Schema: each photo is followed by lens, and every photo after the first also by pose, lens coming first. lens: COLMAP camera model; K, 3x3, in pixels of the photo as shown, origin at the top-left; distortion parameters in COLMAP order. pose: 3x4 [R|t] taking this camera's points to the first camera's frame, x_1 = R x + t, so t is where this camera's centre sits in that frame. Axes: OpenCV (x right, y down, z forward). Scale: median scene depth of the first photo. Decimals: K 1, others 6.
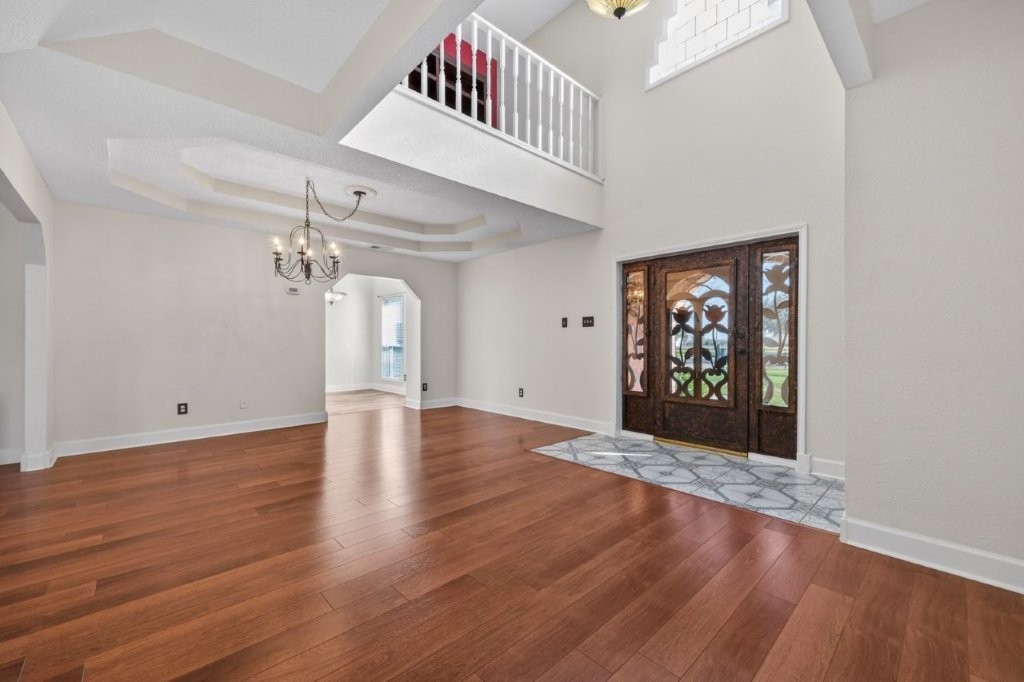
lens RADIAL K [[411.2, 0, 497.3], [0, 411.2, 345.2], [0, 0, 1]] dist [0.003091, -0.000681]
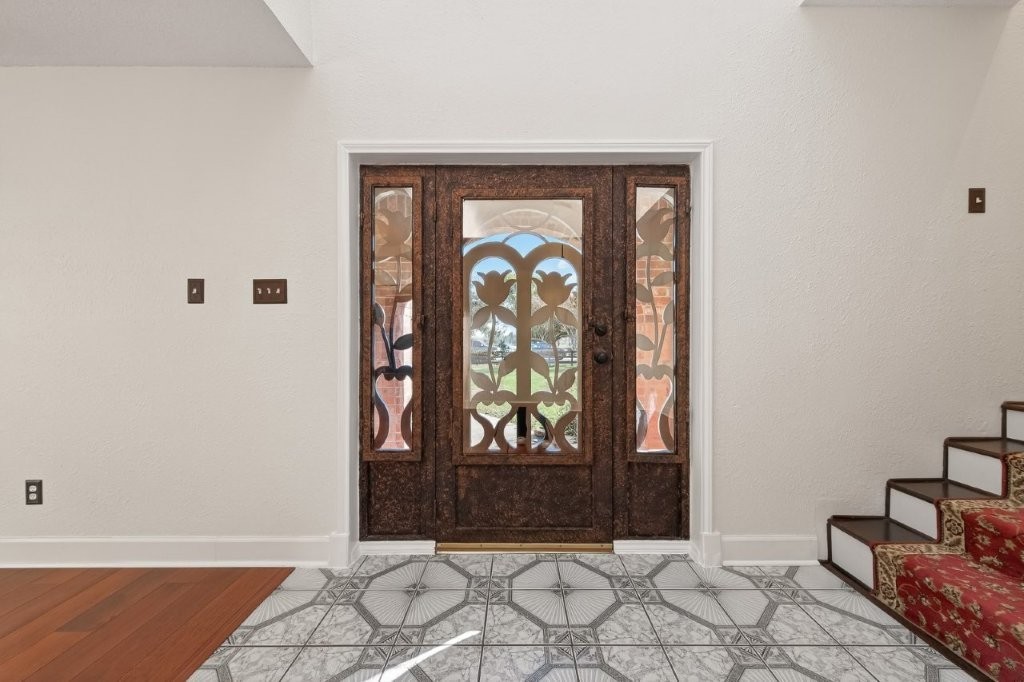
lens RADIAL K [[411.2, 0, 503.2], [0, 411.2, 337.1], [0, 0, 1]] dist [0.003091, -0.000681]
pose [[0.670724, 0.001425, 0.741706, 0.092018], [0.005717, 0.999959, -0.007092, -0.010018], [-0.741685, 0.008997, 0.670688, 0.685608]]
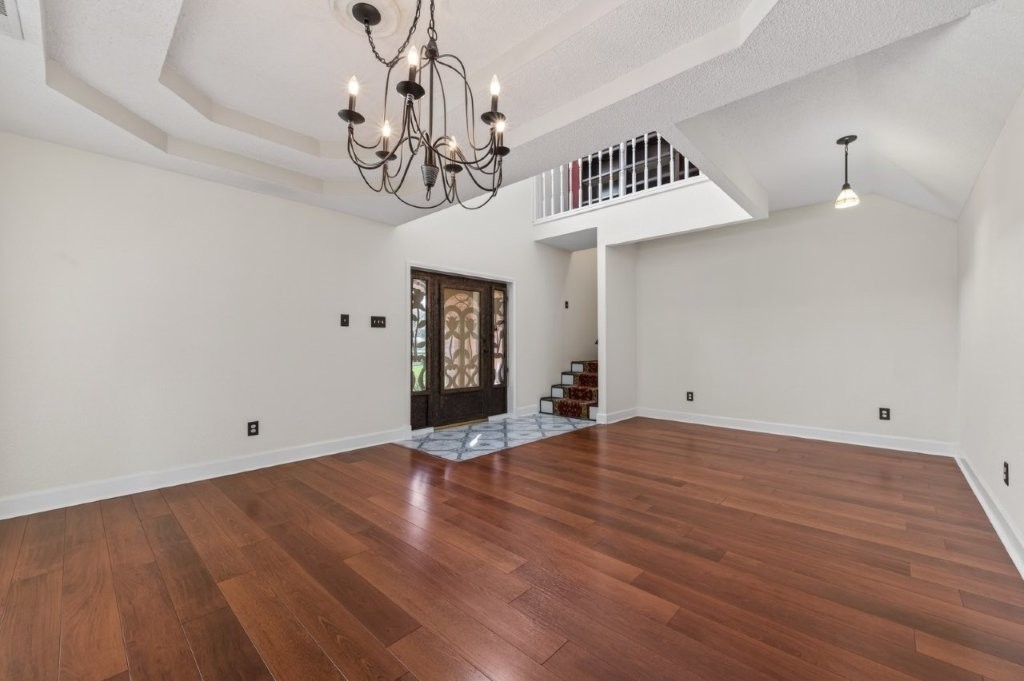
lens RADIAL K [[411.2, 0, 533.9], [0, 411.2, 344.2], [0, 0, 1]] dist [0.003091, -0.000681]
pose [[-0.120230, 0.003671, 0.992739, -0.865564], [0.007321, 0.999969, -0.002812, -0.004751], [-0.992719, 0.006929, -0.120253, 0.942394]]
